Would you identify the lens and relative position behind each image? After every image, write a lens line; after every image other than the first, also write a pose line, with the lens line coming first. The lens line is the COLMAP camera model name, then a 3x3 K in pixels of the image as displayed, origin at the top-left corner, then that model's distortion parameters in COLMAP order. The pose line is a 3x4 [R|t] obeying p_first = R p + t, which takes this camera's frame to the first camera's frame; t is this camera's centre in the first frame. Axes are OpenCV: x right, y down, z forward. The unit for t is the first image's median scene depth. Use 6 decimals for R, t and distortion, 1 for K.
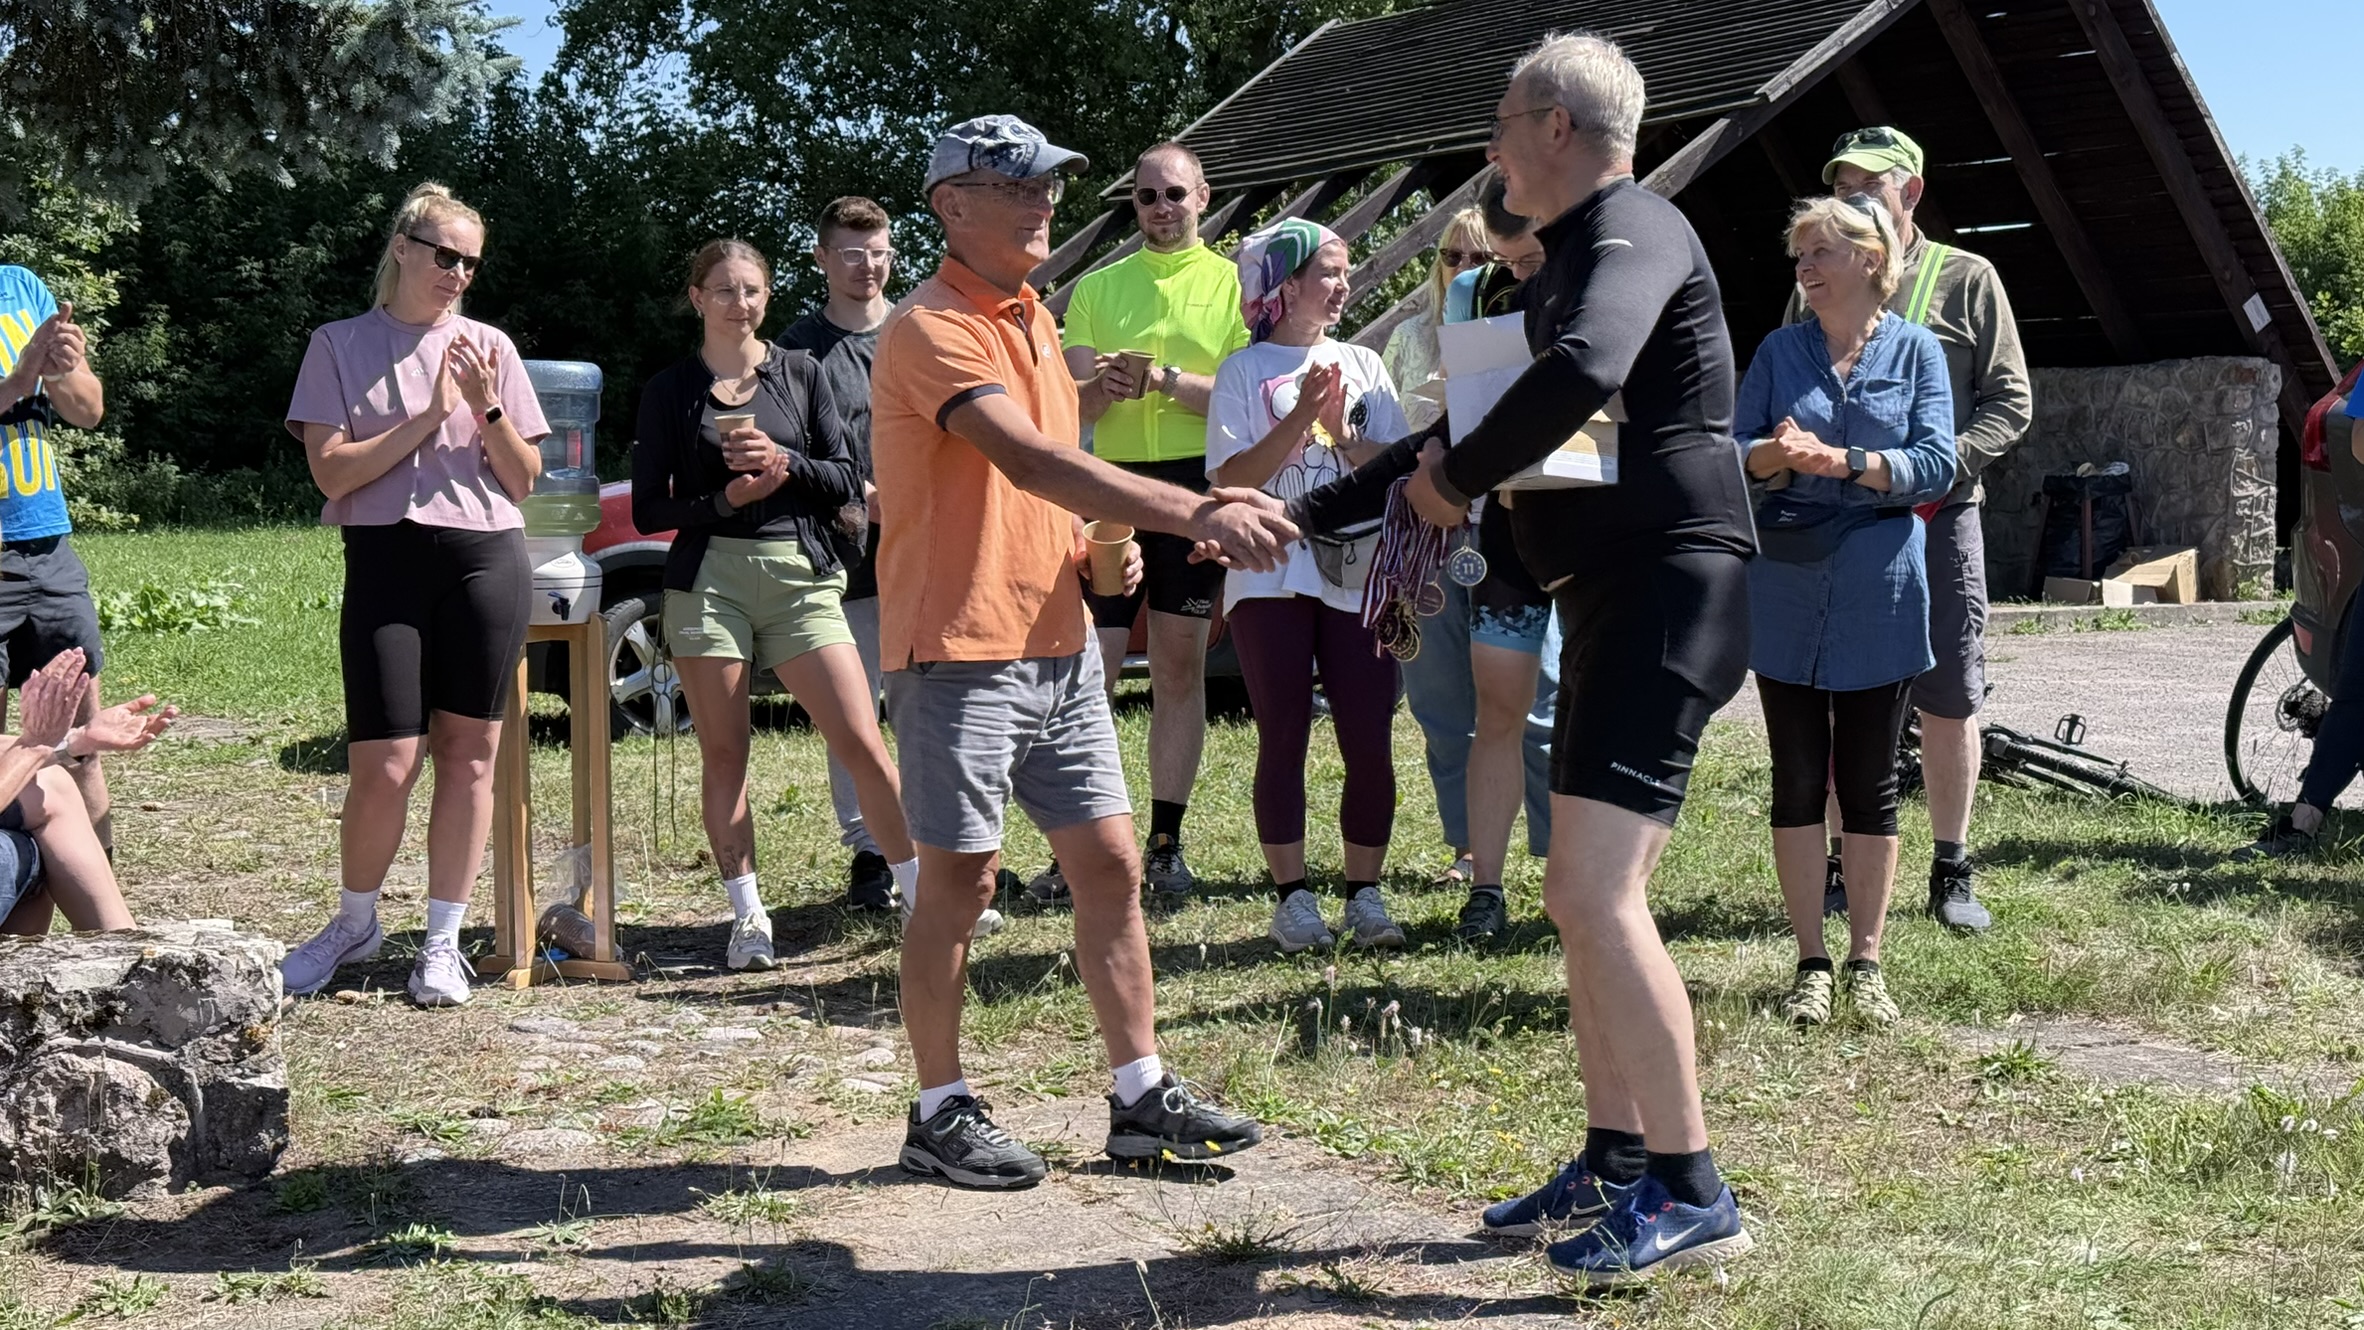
lens RADIAL K [[3252.2, 0, 1181.4], [0, 3252.2, 674.1], [0, 0, 1]] dist [0.122930, 0.000000]
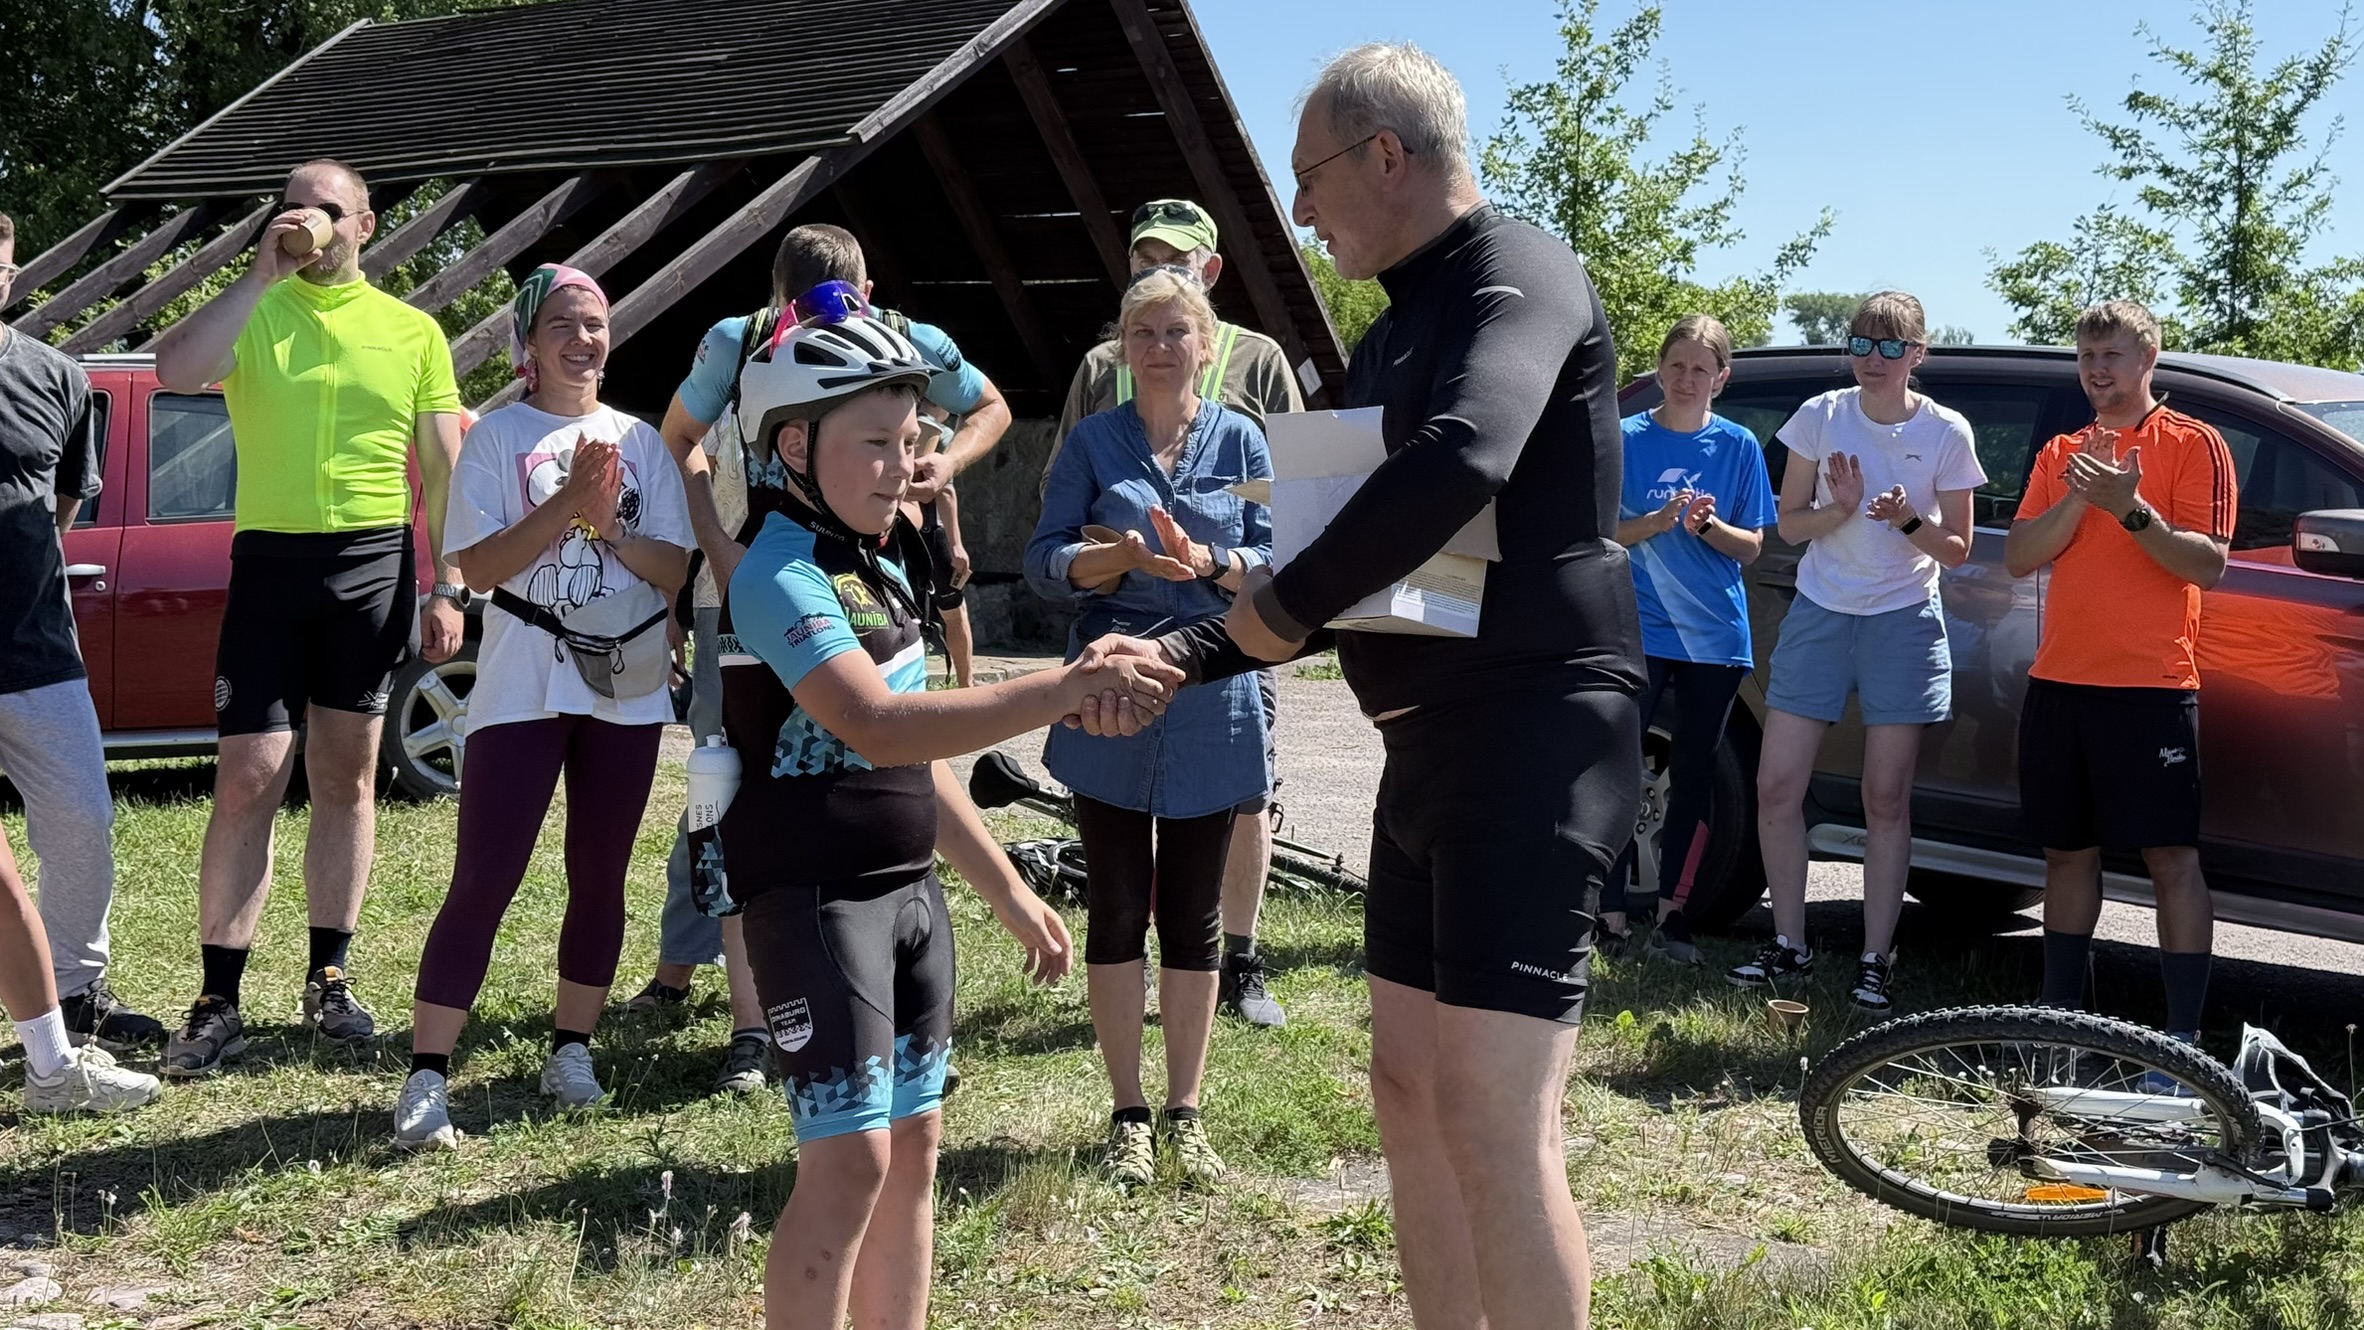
lens RADIAL K [[3252.2, 0, 1185.0], [0, 3252.2, 650.6], [0, 0, 1]] dist [0.122930, 0.000000]
pose [[0.951277, 0.007436, 0.308249, -0.068130], [-0.003296, 0.999897, -0.013949, -0.025862], [-0.308321, 0.012253, 0.951203, 0.121828]]
